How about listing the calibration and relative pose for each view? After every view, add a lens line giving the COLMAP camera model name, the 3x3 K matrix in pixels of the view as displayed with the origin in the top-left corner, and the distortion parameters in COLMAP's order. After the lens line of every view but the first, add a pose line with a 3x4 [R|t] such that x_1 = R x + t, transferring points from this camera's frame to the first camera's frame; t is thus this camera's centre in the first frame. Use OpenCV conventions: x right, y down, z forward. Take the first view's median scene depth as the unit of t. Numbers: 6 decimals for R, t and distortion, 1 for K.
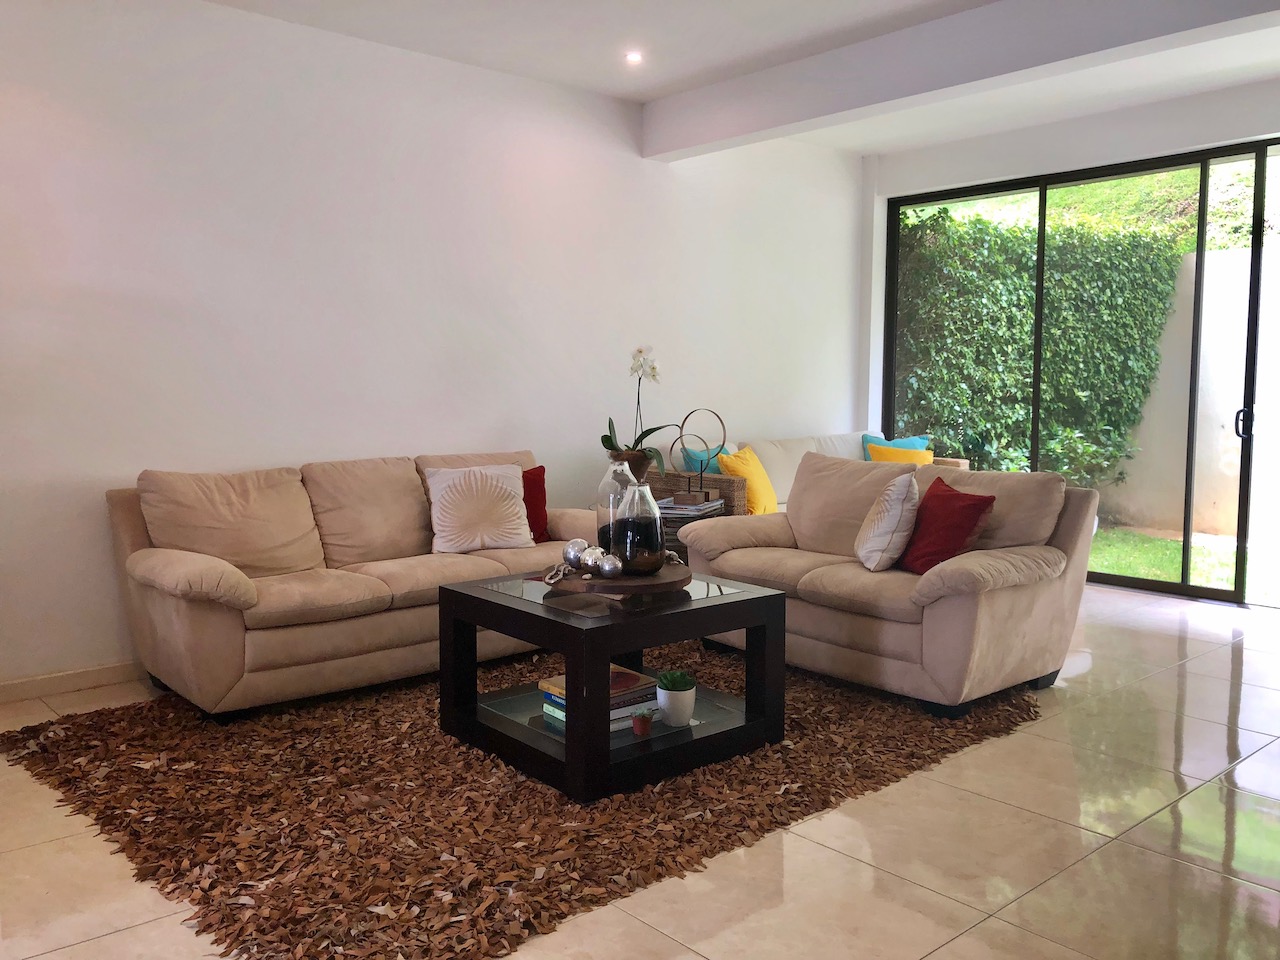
lens RADIAL K [[1047.6, 0, 624.6], [0, 1047.6, 476.0], [0, 0, 1]] dist [0.008903, -0.000712]
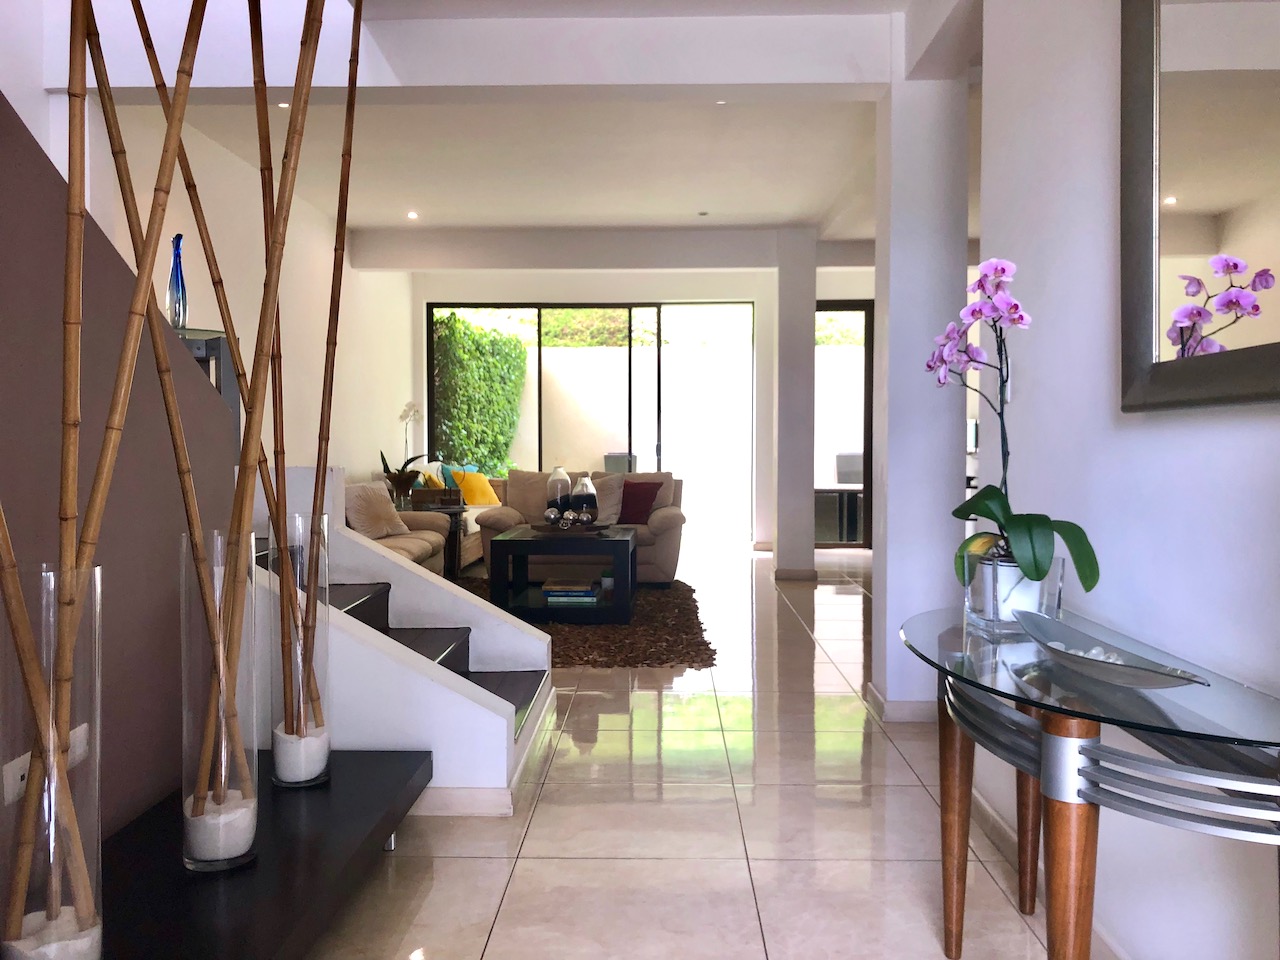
lens RADIAL K [[1045.4, 0, 643.7], [0, 1045.4, 478.9], [0, 0, 1]] dist [0.015964, -0.002400]
pose [[0.669828, -0.034319, 0.741723, -1.211451], [0.070981, 0.997316, -0.017956, 0.049141], [-0.739116, 0.064675, 0.670466, -0.333900]]
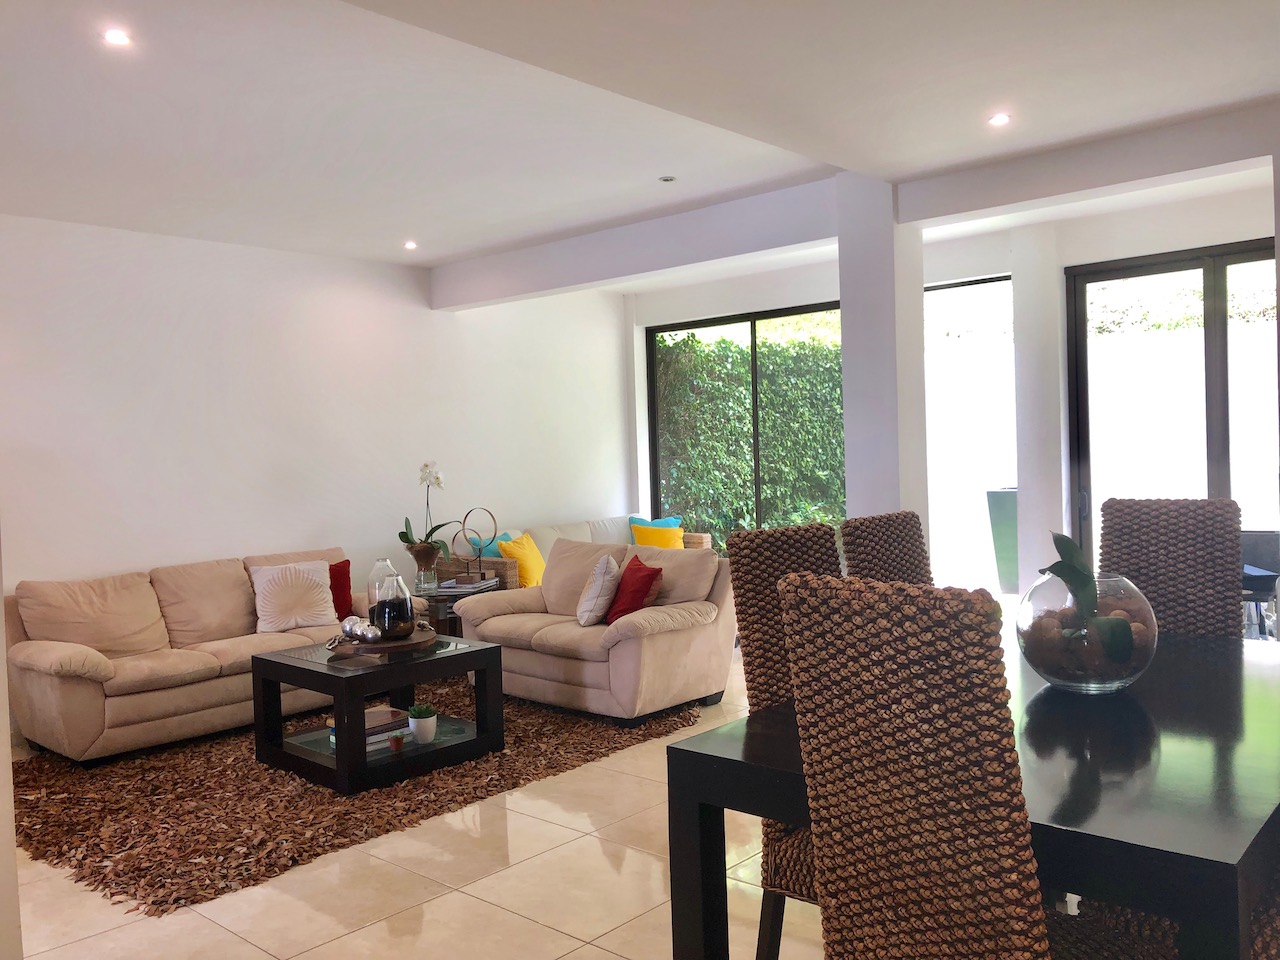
lens RADIAL K [[1045.4, 0, 643.7], [0, 1045.4, 478.9], [0, 0, 1]] dist [0.015964, -0.002400]
pose [[0.990959, -0.036851, 0.129001, 0.156777], [0.044452, 0.997410, -0.056547, -0.025790], [-0.126583, 0.061770, 0.990031, -0.431224]]
